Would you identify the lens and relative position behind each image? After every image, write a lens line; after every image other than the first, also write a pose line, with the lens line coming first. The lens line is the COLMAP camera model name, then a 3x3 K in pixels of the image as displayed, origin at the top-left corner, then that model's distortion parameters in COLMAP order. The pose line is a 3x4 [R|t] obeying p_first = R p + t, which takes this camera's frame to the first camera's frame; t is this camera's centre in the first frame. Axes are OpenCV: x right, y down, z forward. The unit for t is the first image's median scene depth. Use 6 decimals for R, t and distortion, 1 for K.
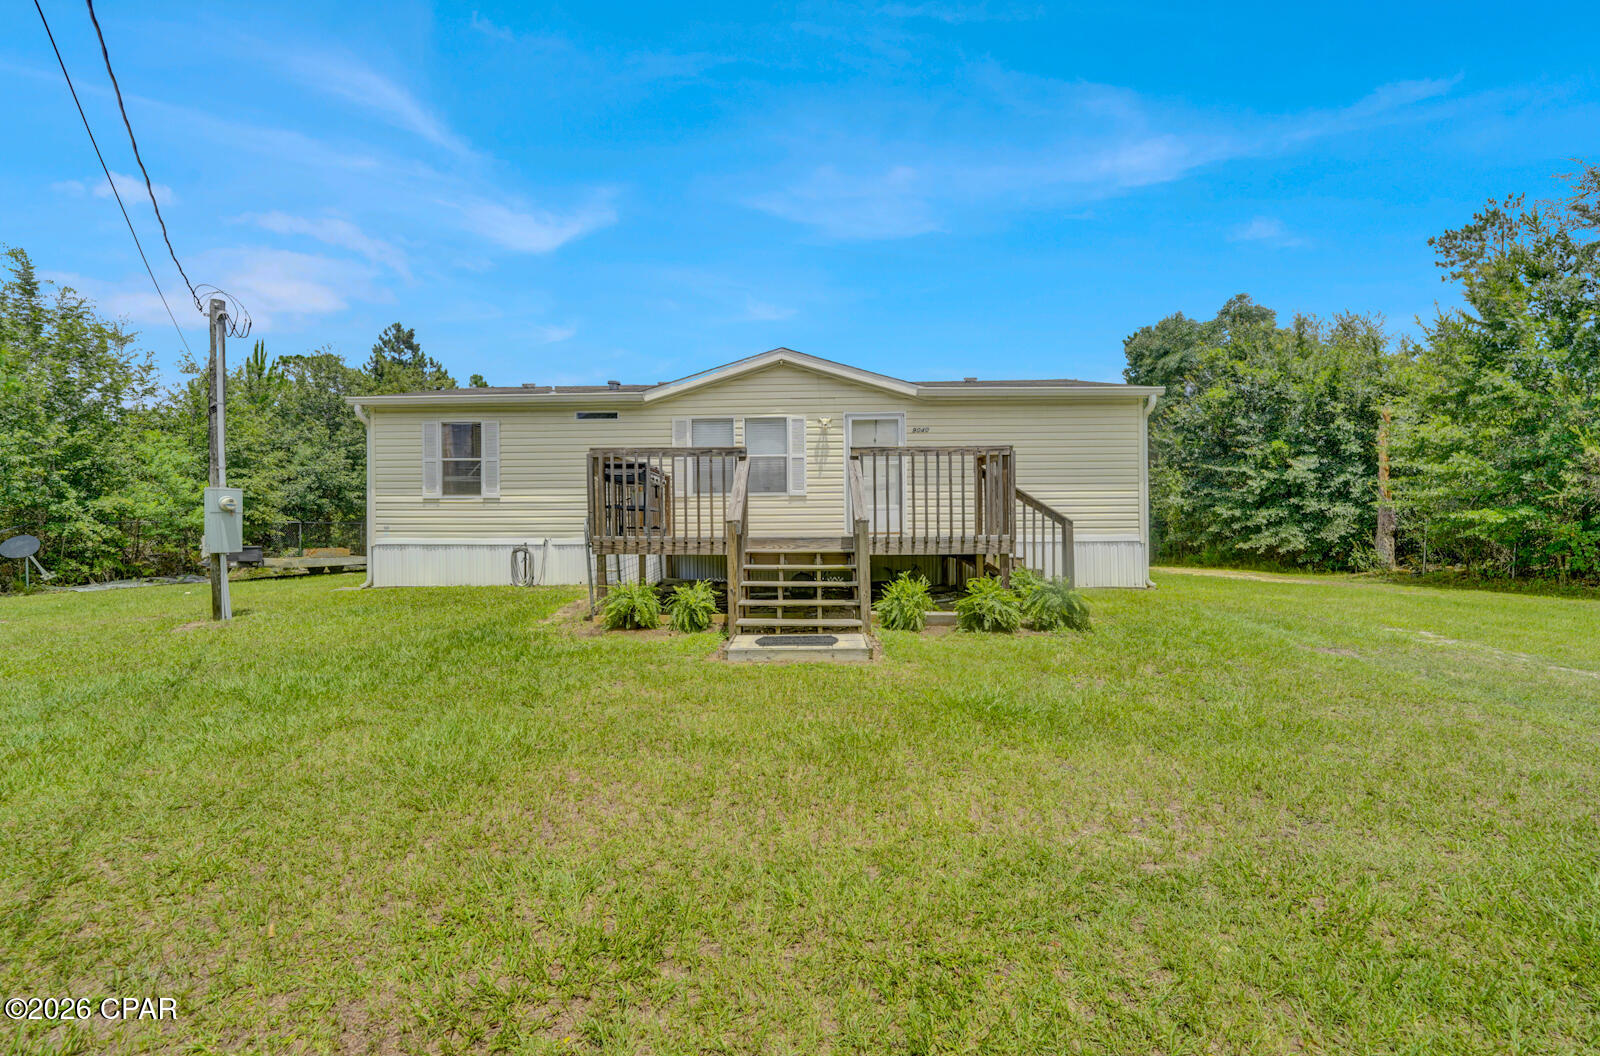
lens RADIAL K [[663.3, 0, 799.9], [0, 663.3, 530.1], [0, 0, 1]] dist [-0.024908, 0.000958]
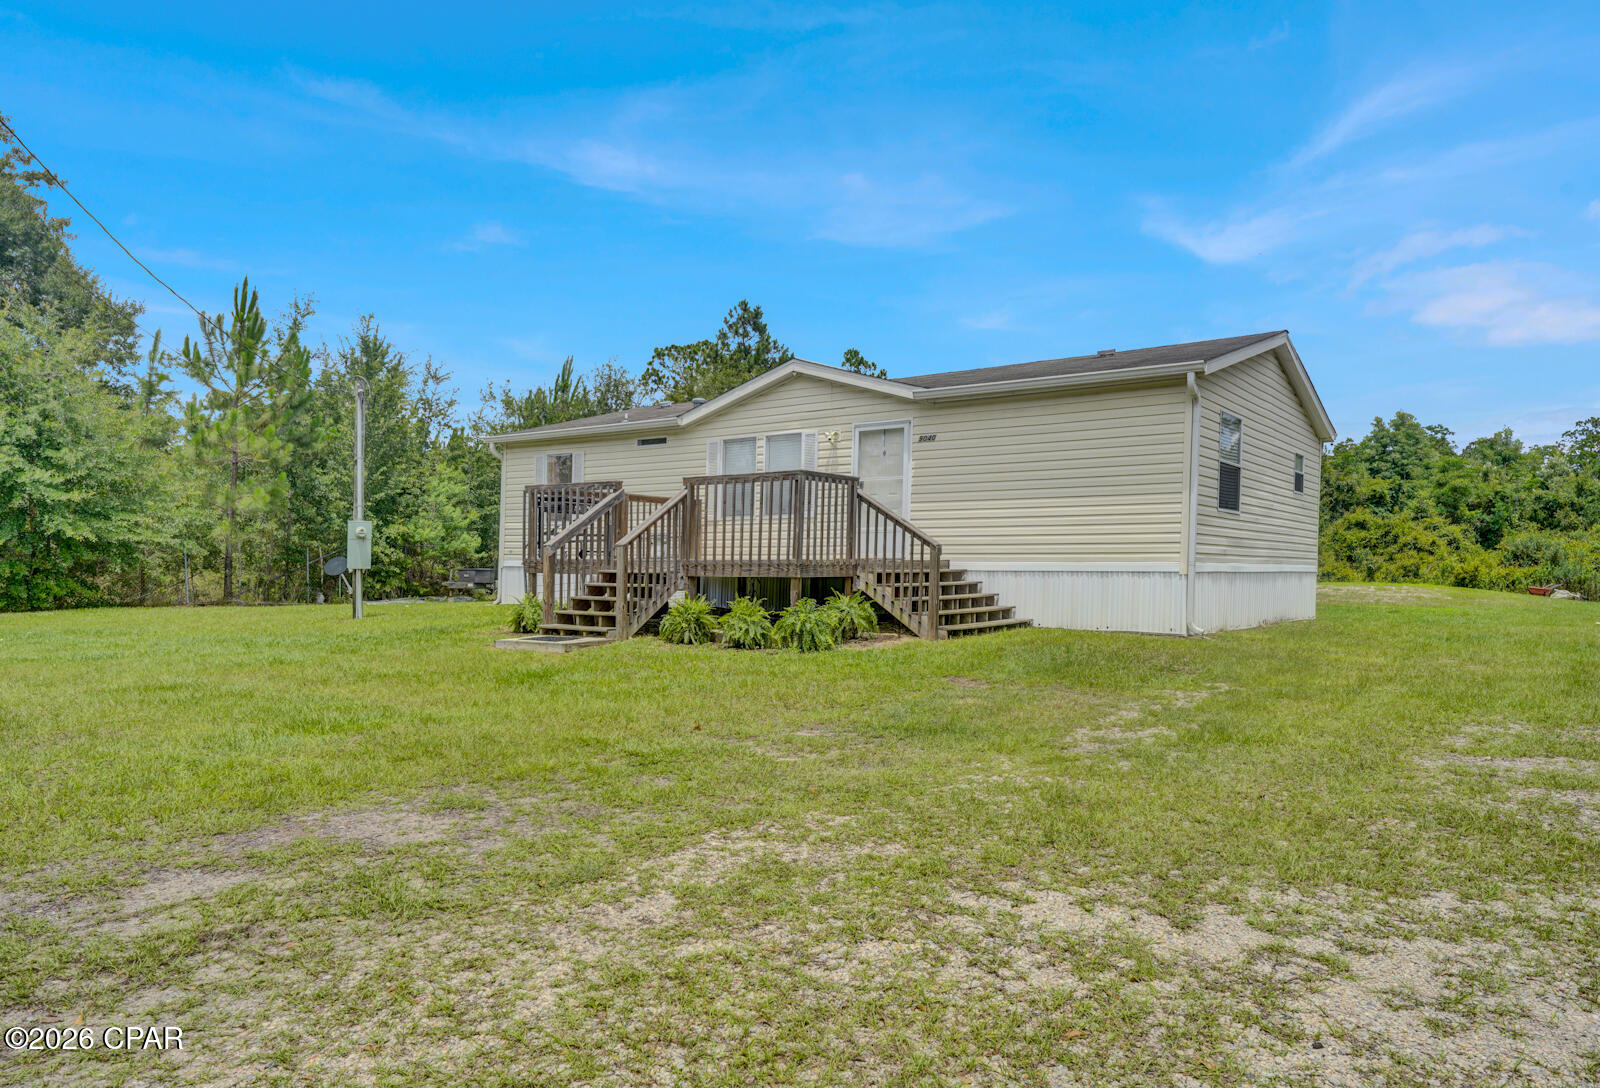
lens RADIAL K [[1078.5, 0, 800.0], [0, 1078.5, 549.6], [0, 0, 1]] dist [-0.005901, -0.000436]
pose [[0.824879, 0.000656, -0.565309, 0.810845], [-0.005436, 0.999962, -0.006771, 0.003057], [0.565283, 0.008658, 0.824852, -0.235986]]
